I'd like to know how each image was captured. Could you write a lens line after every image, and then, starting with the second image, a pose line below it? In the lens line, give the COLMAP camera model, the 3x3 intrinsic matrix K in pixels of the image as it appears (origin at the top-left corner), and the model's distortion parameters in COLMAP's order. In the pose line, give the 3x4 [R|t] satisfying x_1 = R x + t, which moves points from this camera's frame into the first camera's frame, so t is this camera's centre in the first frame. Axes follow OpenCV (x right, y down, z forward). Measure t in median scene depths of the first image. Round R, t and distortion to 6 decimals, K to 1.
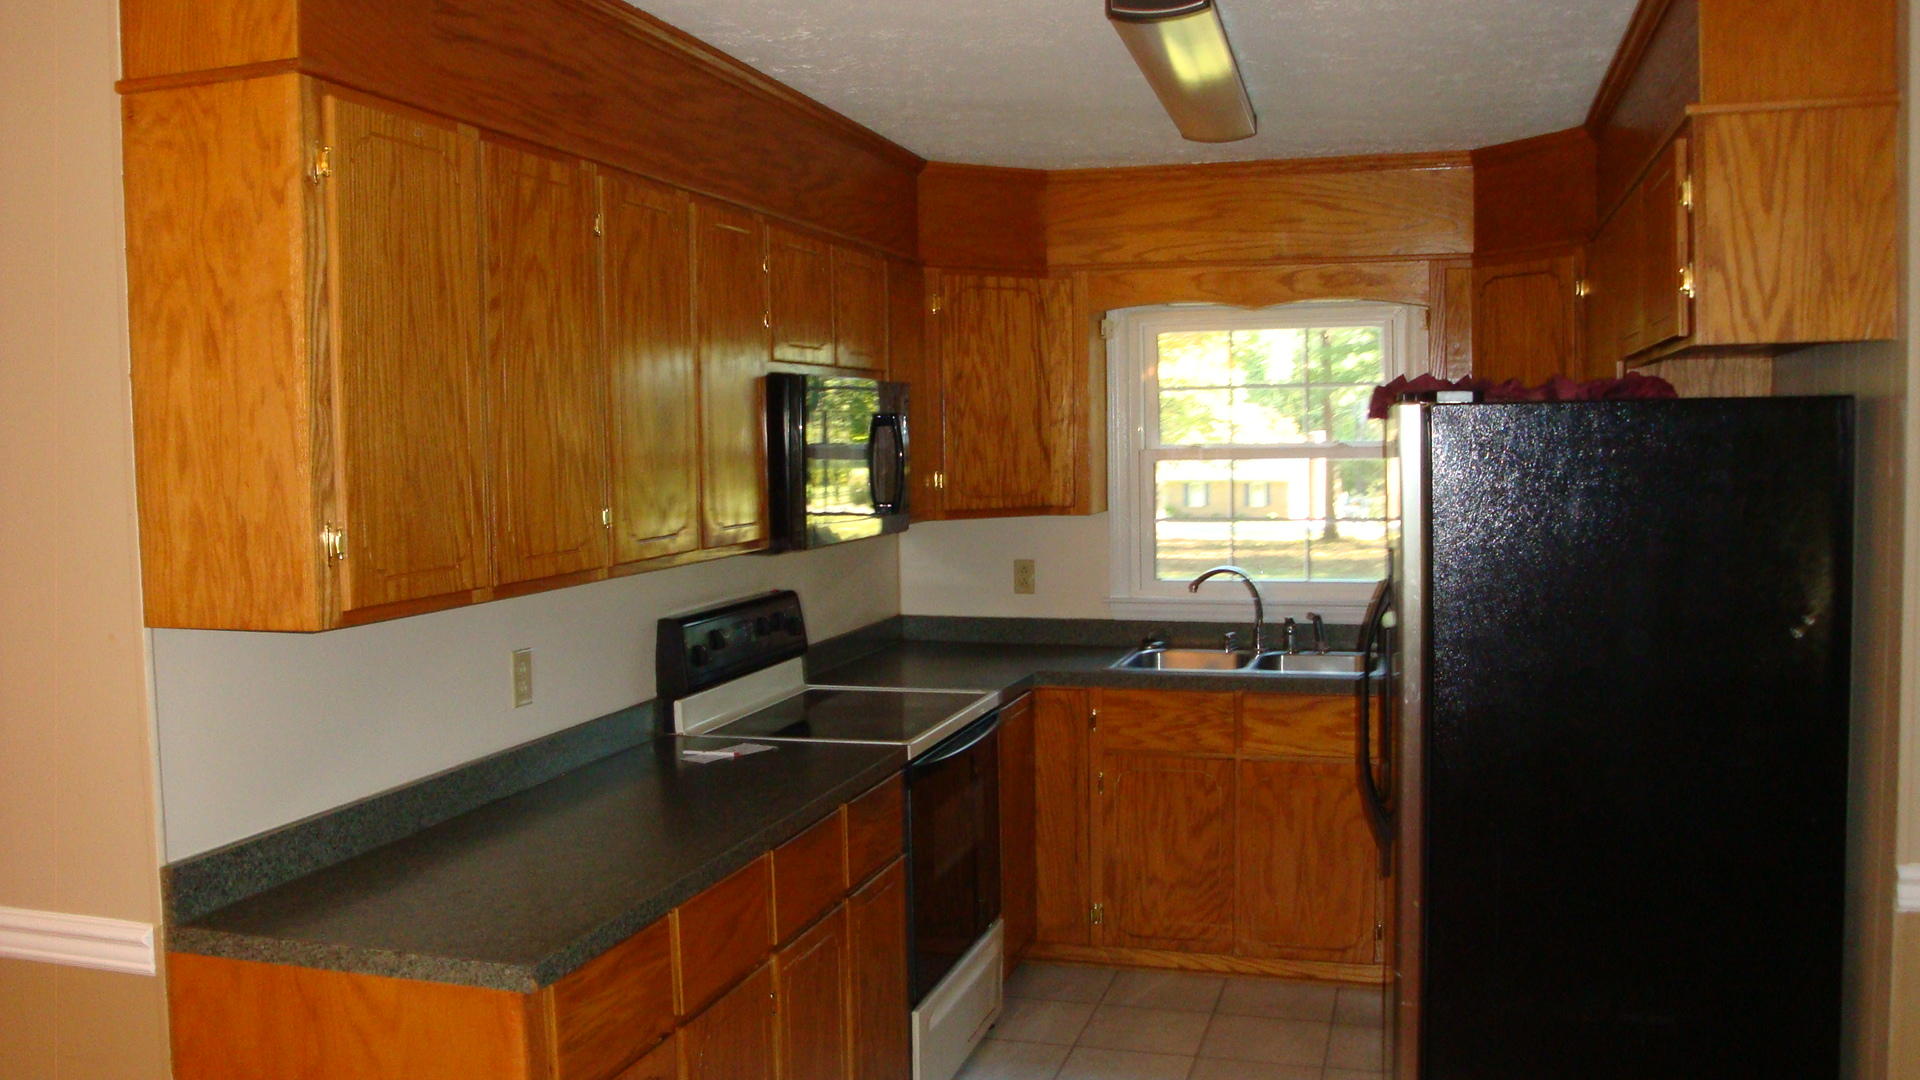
lens RADIAL K [[1619.5, 0, 960.0], [0, 1619.5, 540.0], [0, 0, 1]] dist [-0.168960, 0.161713]
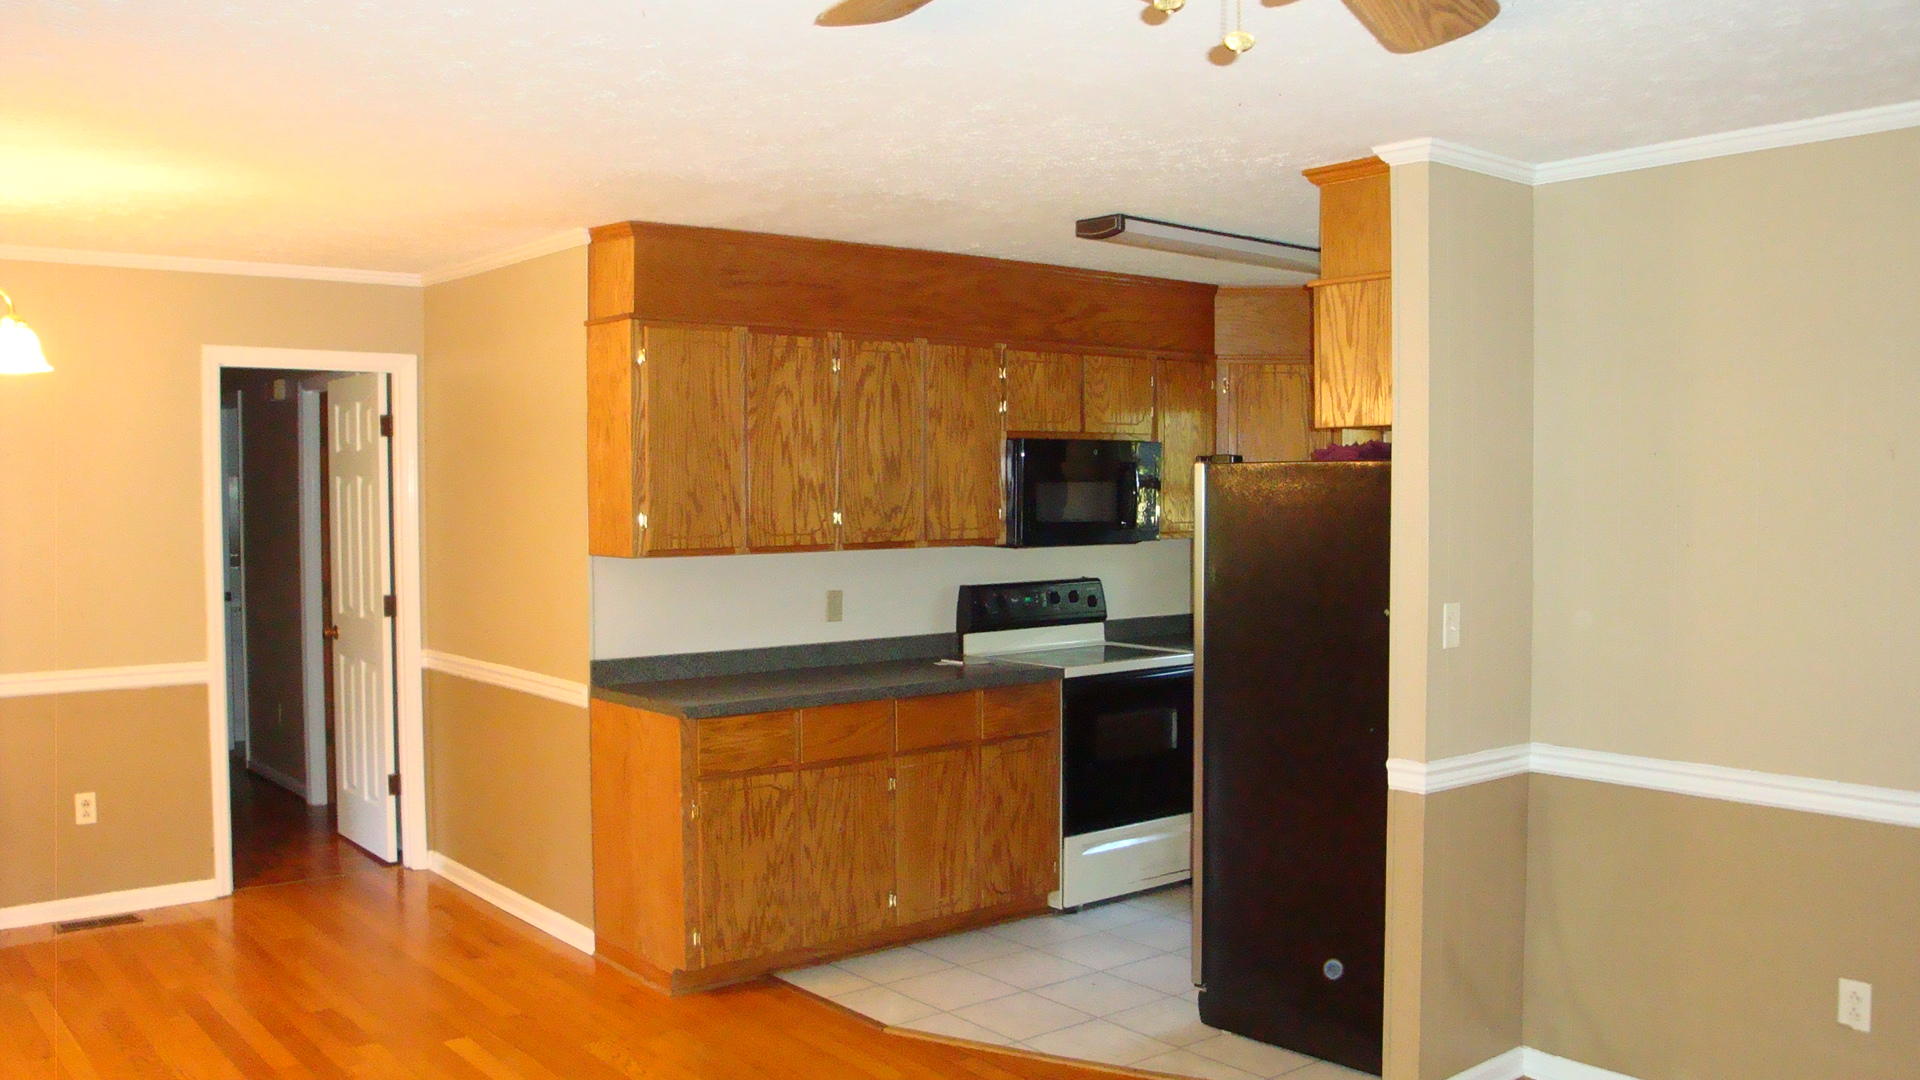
lens RADIAL K [[1619.5, 0, 960.0], [0, 1619.5, 540.0], [0, 0, 1]] dist [-0.168960, 0.161713]
pose [[0.833373, 0.035168, -0.551591, 1.097423], [-0.046459, 0.998899, -0.006506, 0.020291], [0.550755, 0.031048, 0.834089, -0.596464]]
